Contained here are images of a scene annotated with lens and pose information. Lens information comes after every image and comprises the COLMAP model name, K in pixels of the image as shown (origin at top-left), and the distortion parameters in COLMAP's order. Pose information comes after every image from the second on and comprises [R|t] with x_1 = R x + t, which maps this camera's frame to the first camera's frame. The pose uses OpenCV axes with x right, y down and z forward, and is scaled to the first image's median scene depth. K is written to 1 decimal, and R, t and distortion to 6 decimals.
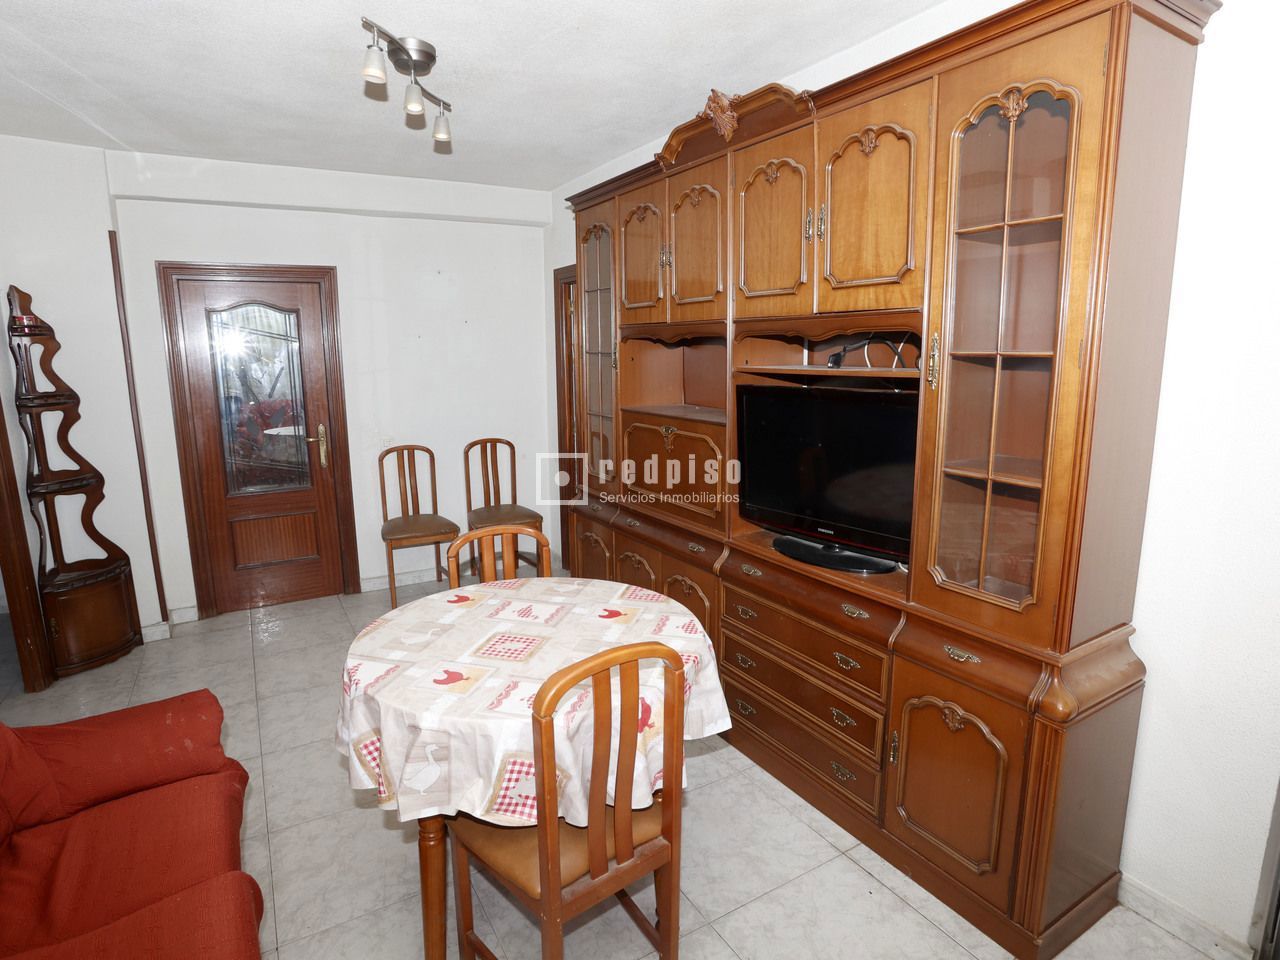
lens RADIAL K [[690.9, 0, 641.3], [0, 690.9, 472.3], [0, 0, 1]] dist [-0.068494, 0.028852]
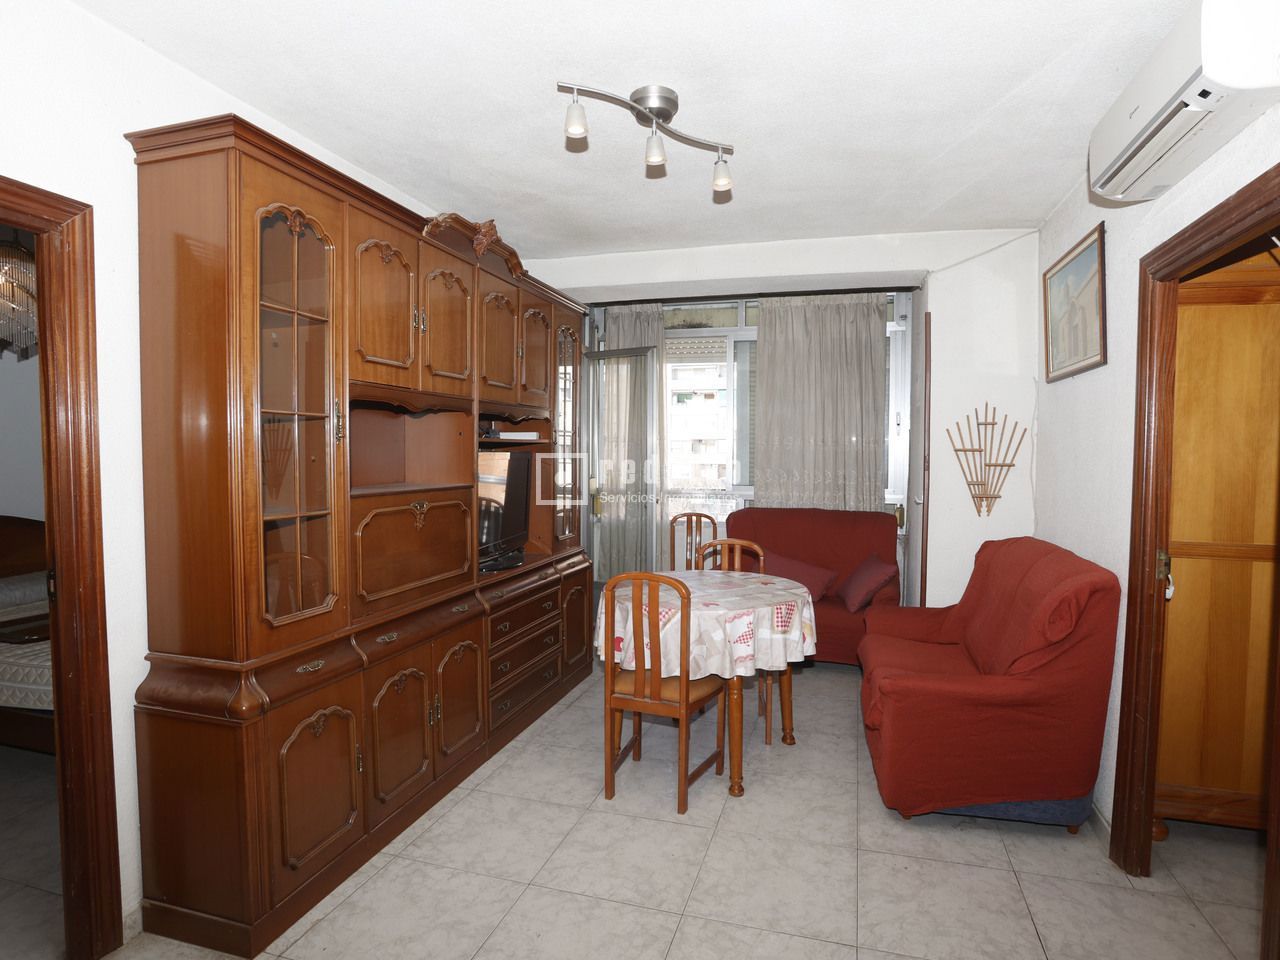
lens RADIAL K [[690.9, 0, 641.3], [0, 690.9, 472.3], [0, 0, 1]] dist [-0.068494, 0.028852]
pose [[-0.685554, -0.023137, 0.727654, -0.958354], [0.129725, 0.979617, 0.153368, -0.243931], [-0.716371, 0.199537, -0.668579, 1.632378]]
